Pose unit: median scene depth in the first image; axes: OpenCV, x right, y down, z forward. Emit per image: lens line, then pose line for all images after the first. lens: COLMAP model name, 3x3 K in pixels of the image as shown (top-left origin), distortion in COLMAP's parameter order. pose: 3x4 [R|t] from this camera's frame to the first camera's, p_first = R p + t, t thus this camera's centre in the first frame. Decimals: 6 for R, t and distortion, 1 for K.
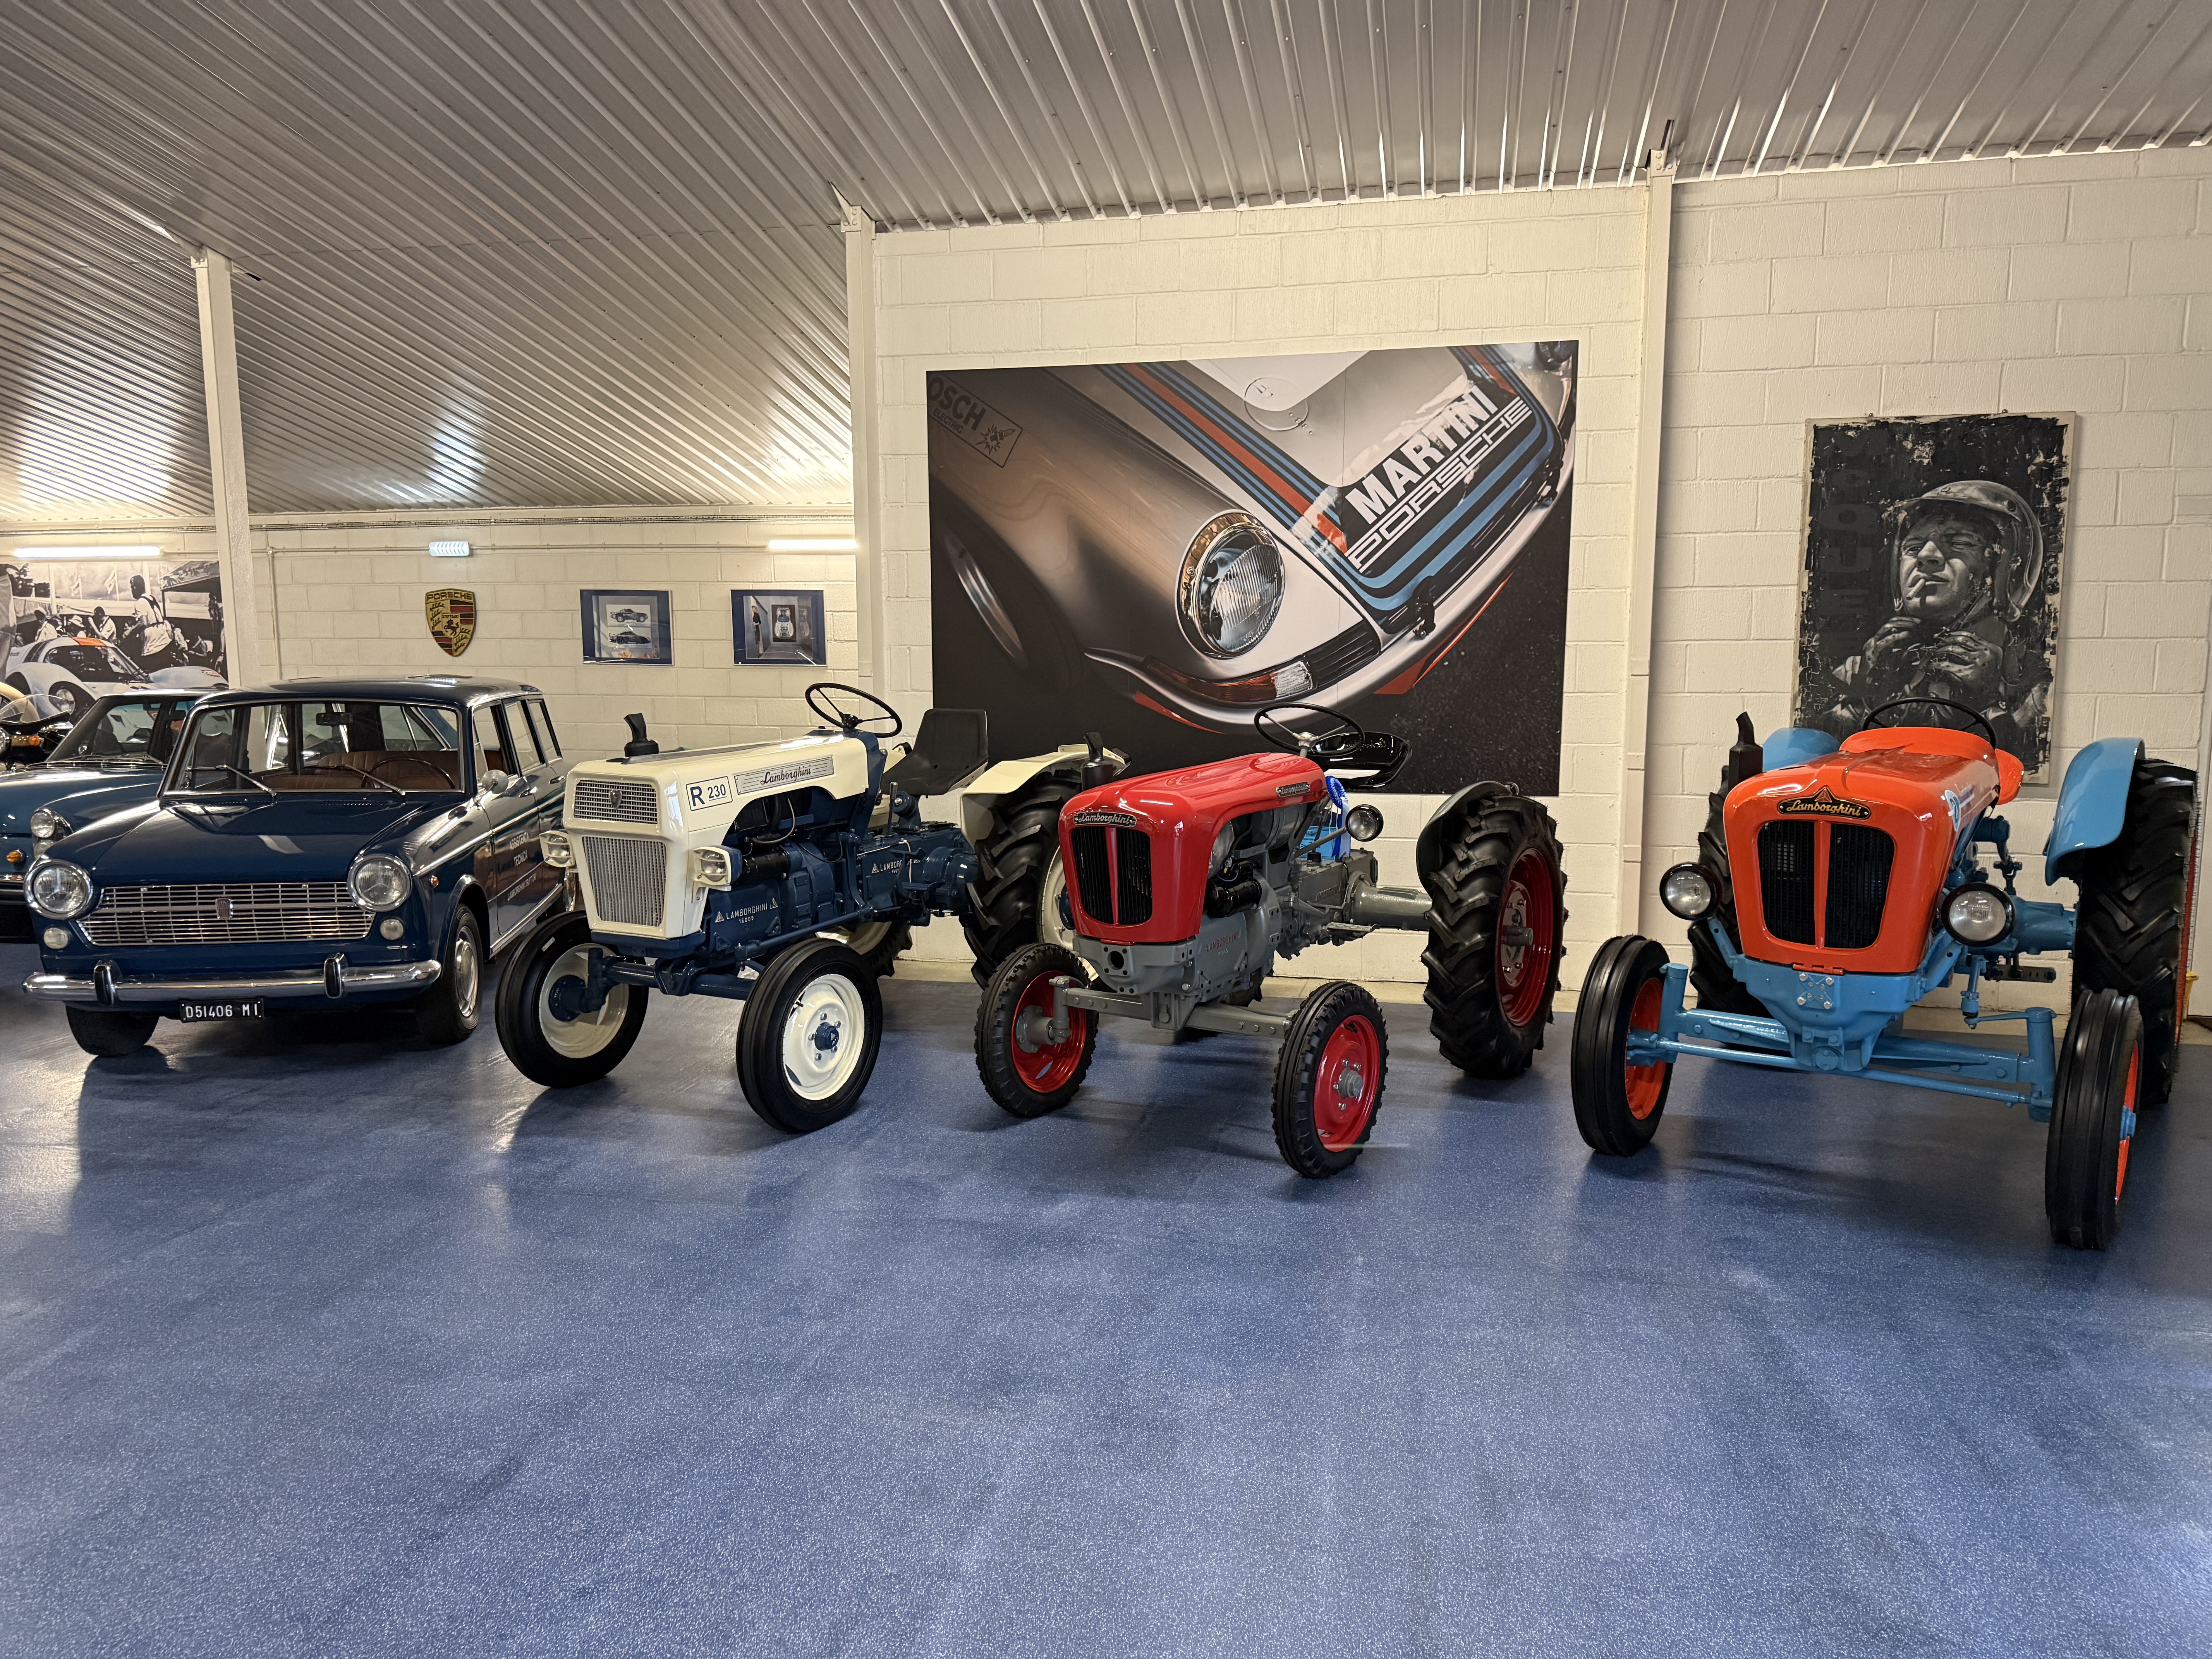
lens RADIAL K [[1537.6, 0, 1052.8], [0, 1537.6, 888.1], [0, 0, 1]] dist [0.082621, -0.088573]
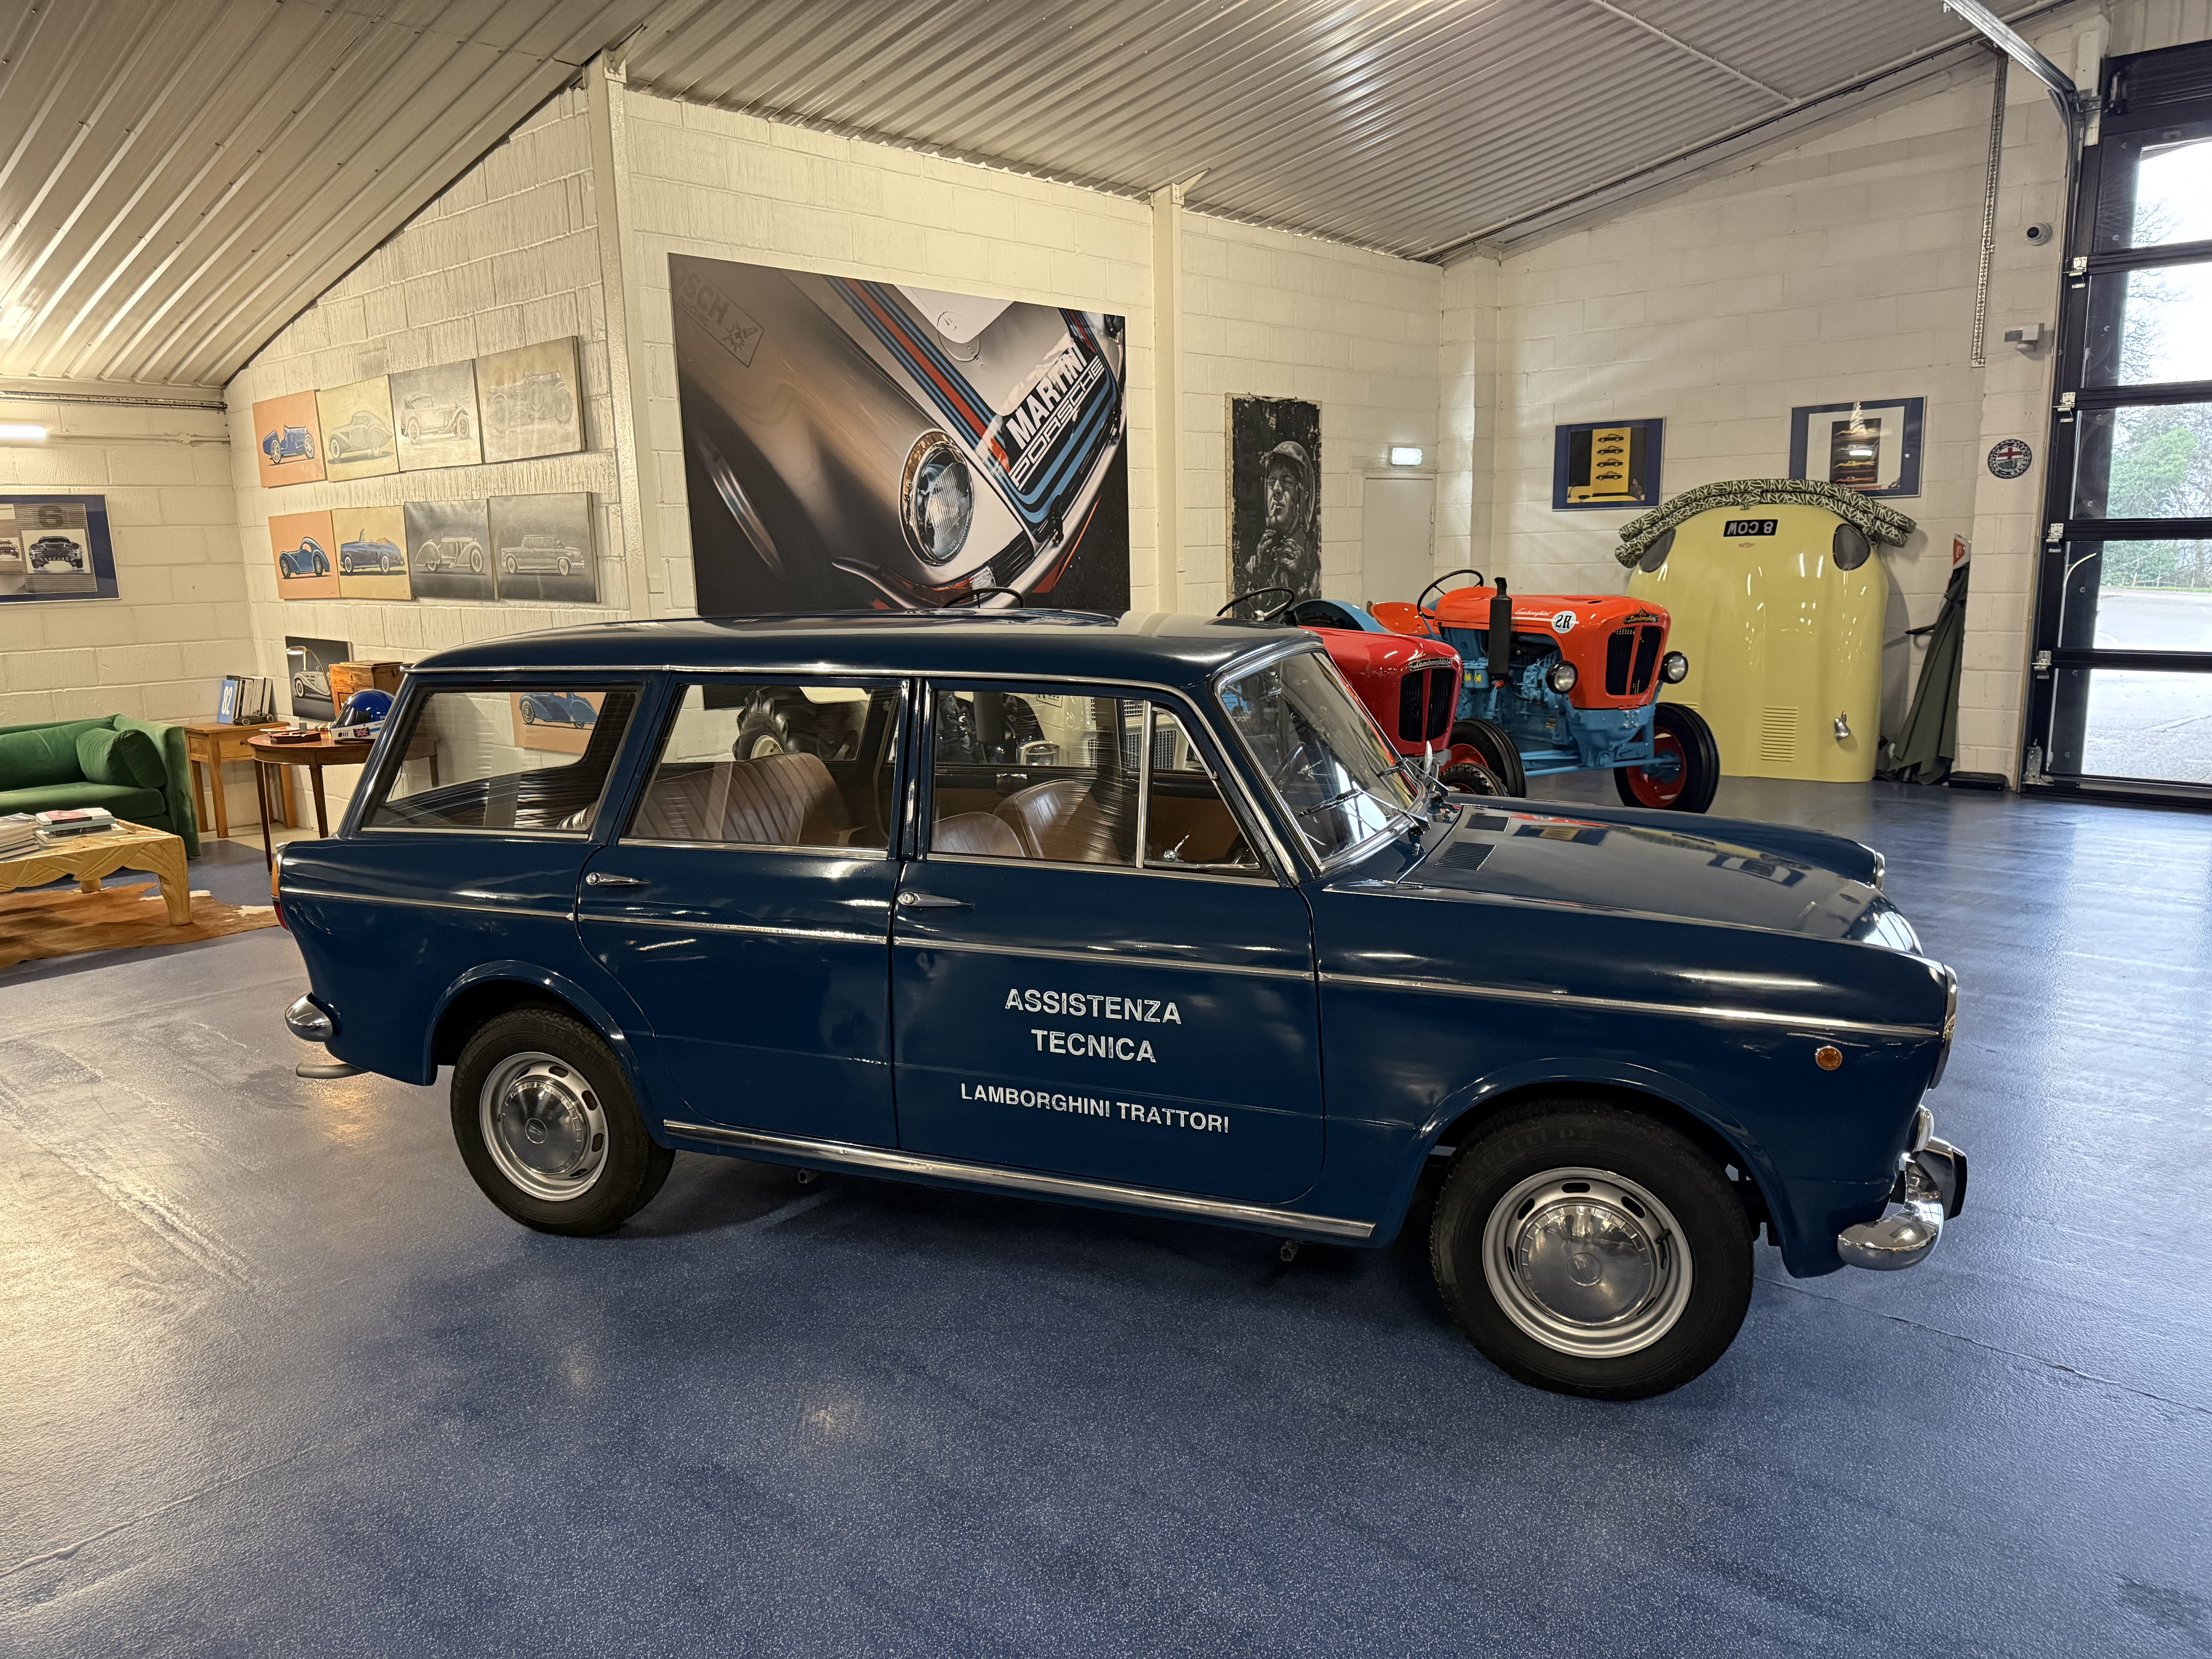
lens RADIAL K [[1525.3, 0, 1075.3], [0, 1525.3, 860.5], [0, 0, 1]] dist [0.081615, -0.098115]
pose [[0.494024, -0.180094, 0.850592, -0.807416], [0.162888, 0.980161, 0.112923, -0.049755], [-0.854054, 0.082765, 0.513558, 0.371753]]
